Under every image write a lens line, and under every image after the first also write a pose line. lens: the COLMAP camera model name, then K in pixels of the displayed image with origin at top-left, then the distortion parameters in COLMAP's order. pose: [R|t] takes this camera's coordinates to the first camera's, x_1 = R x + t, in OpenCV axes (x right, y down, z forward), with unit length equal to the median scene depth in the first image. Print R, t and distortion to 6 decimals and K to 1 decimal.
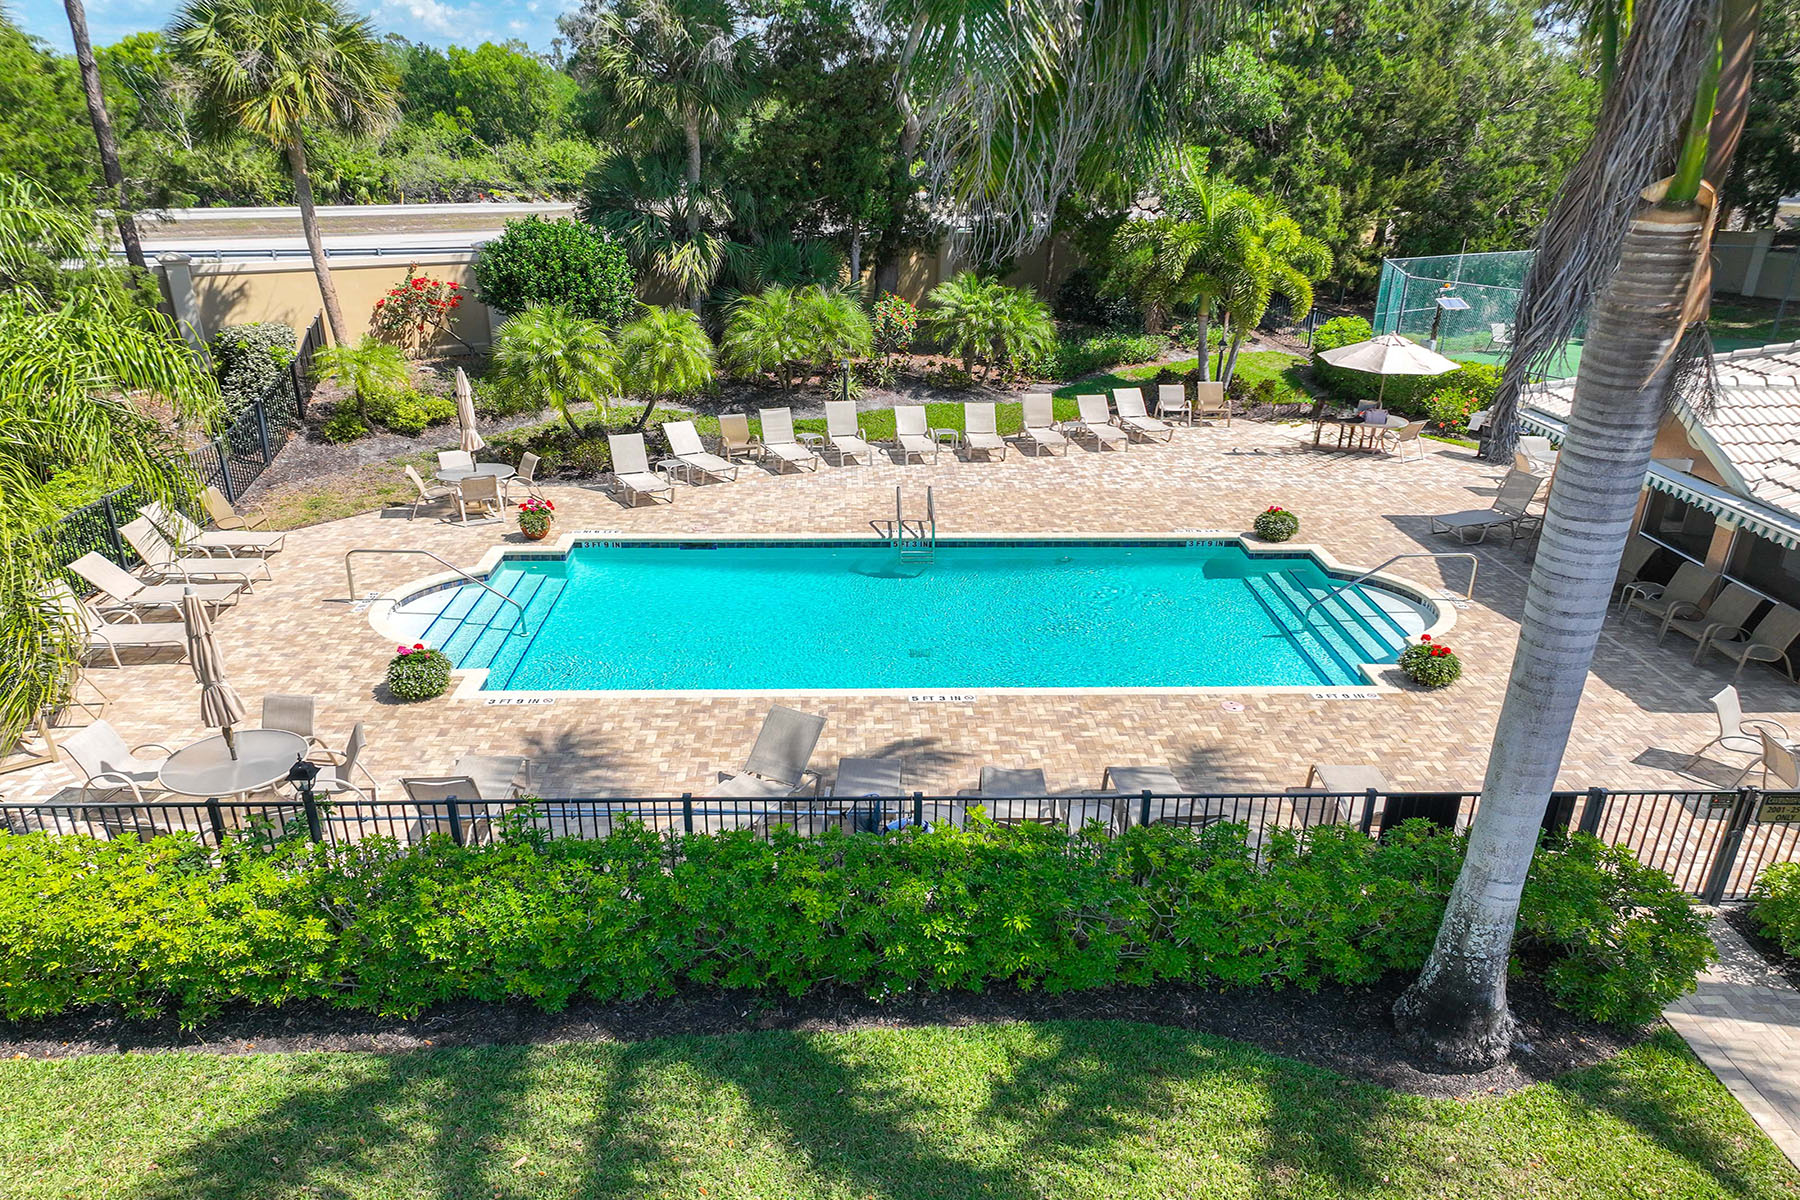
lens RADIAL K [[1285.8, 0, 908.2], [0, 1285.8, 602.0], [0, 0, 1]] dist [0.014274, 0.002347]
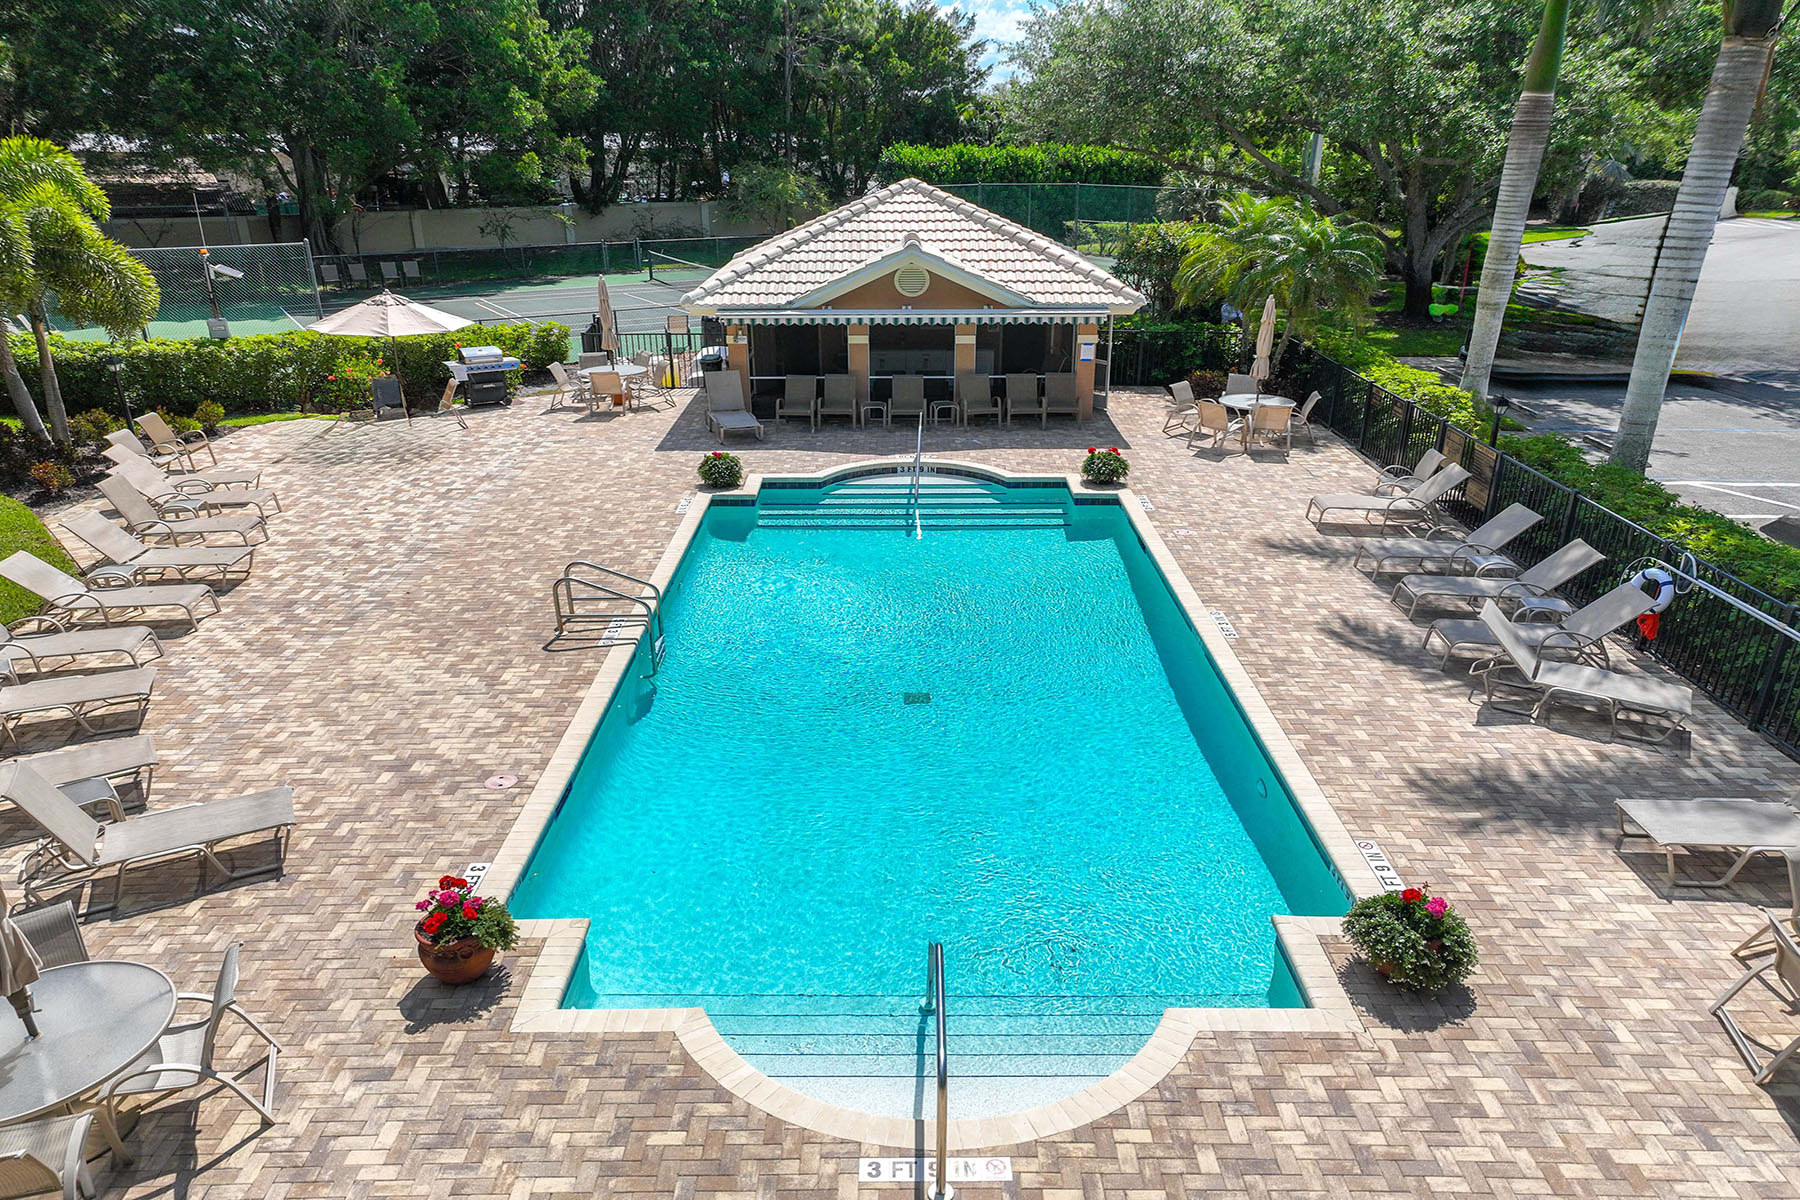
lens RADIAL K [[1285.8, 0, 892.7], [0, 1285.8, 599.7], [0, 0, 1]] dist [0.014274, 0.002347]
pose [[0.050846, -0.359038, 0.931937, -0.606136], [0.355448, 0.878548, 0.319077, -0.230025], [-0.933312, 0.315031, 0.172290, 0.758144]]
